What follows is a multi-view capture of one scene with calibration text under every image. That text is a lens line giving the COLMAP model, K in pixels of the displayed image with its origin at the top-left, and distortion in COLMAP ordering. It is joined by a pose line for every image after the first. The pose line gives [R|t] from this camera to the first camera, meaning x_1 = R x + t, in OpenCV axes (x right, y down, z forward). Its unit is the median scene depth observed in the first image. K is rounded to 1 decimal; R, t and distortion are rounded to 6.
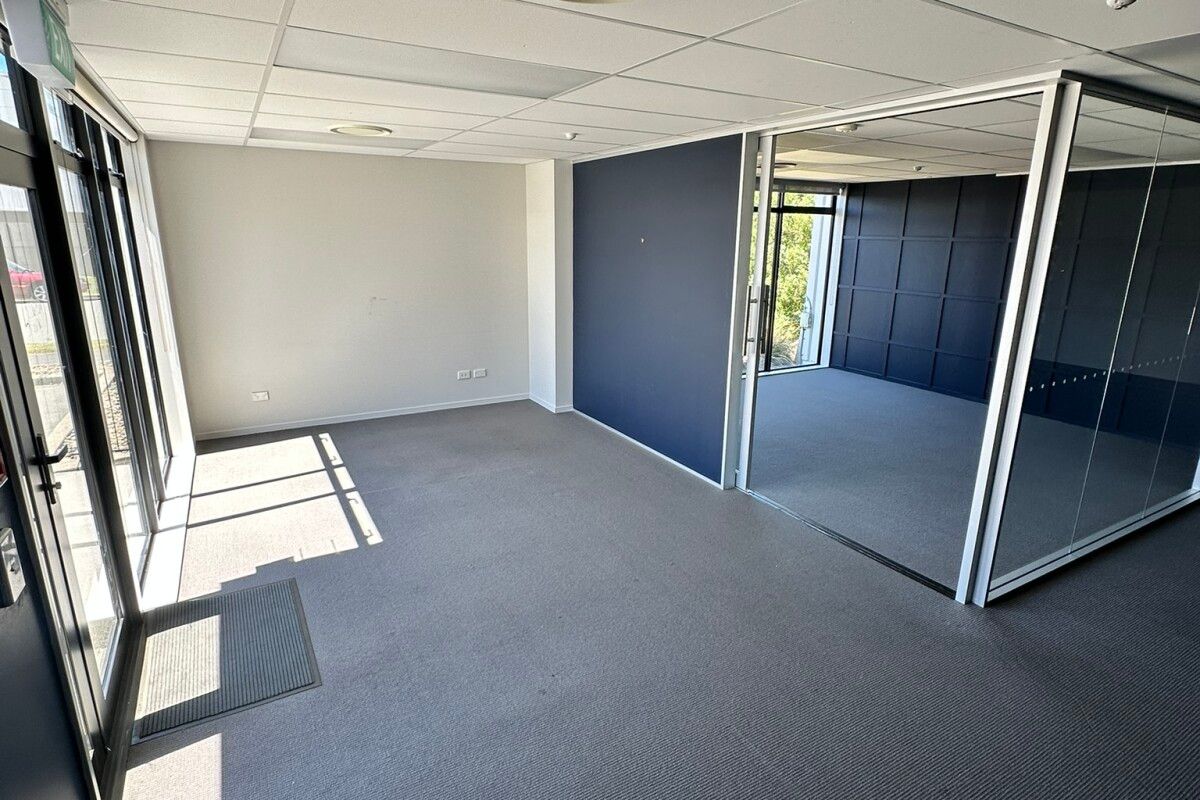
lens RADIAL K [[635.1, 0, 596.6], [0, 635.1, 395.3], [0, 0, 1]] dist [-0.020479, 0.000577]
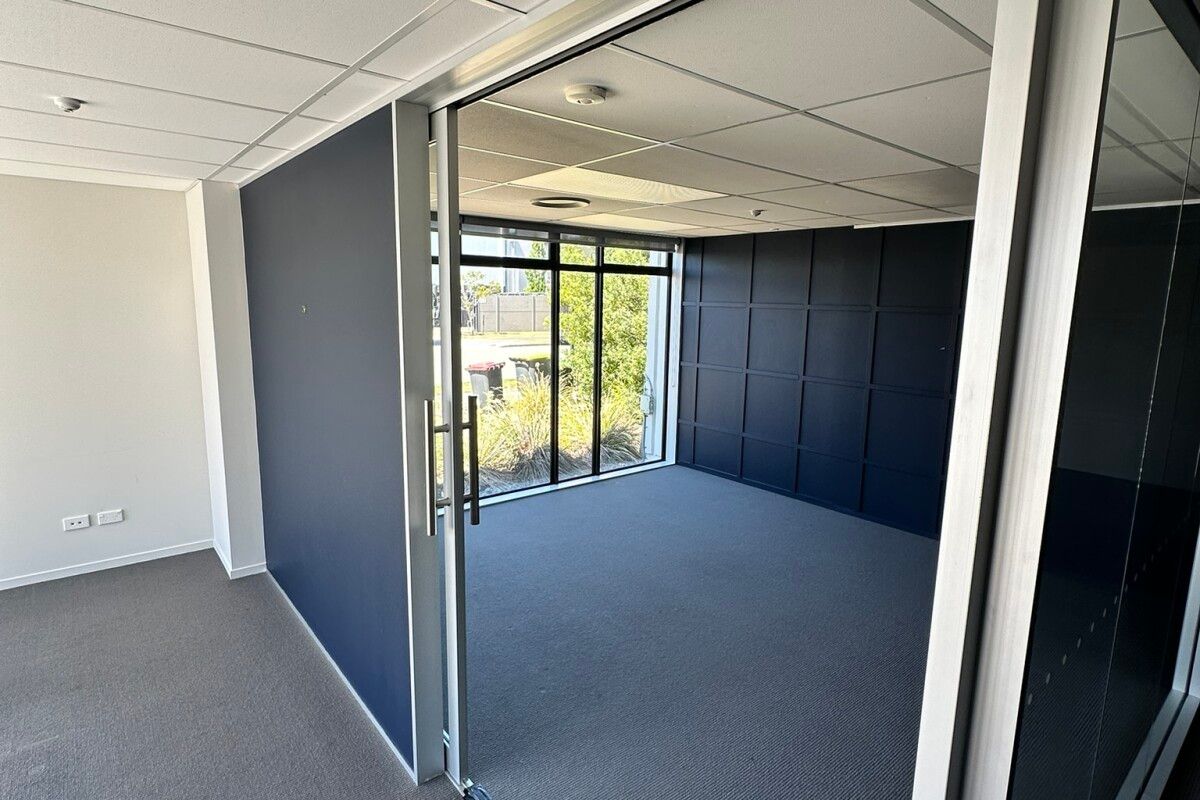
lens RADIAL K [[635.1, 0, 602.9], [0, 635.1, 394.6], [0, 0, 1]] dist [-0.020479, 0.000577]
pose [[0.983744, -0.018432, 0.178629, 0.146526], [0.035889, 0.994831, -0.094995, -0.063074], [-0.175955, 0.099862, 0.979320, 0.244163]]
